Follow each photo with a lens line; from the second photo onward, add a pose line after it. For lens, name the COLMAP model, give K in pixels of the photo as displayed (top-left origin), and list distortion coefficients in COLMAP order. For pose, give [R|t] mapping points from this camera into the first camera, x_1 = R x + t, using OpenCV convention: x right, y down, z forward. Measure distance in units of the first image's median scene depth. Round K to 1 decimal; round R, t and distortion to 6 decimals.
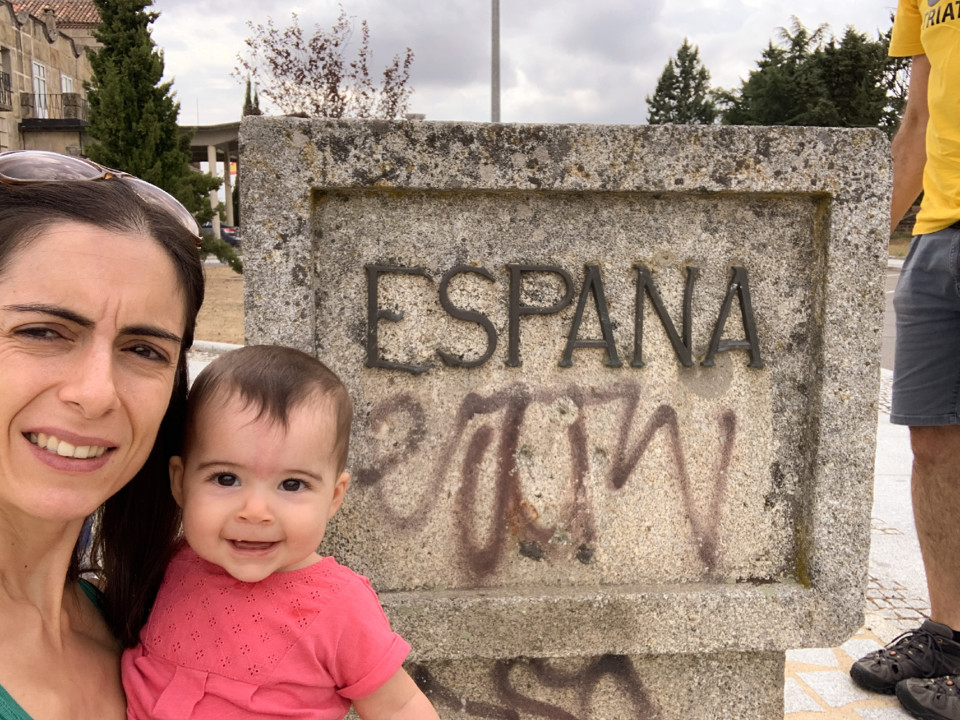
lens RADIAL K [[946.0, 0, 478.3], [0, 946.0, 367.8], [0, 0, 1]] dist [0.071226, 0.000000]
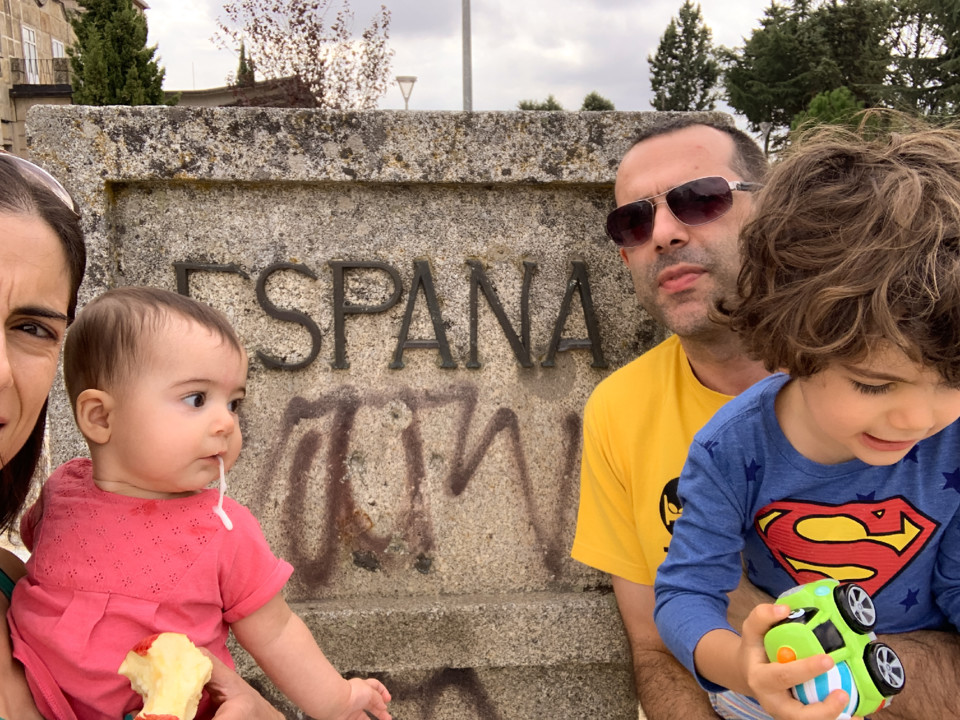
lens RADIAL K [[946.0, 0, 484.0], [0, 946.0, 369.0], [0, 0, 1]] dist [0.071226, 0.000000]
pose [[0.999930, -0.005720, -0.010383, 0.188914], [0.006120, 0.999223, 0.038926, -0.036833], [0.010152, -0.038987, 0.999188, 0.056770]]
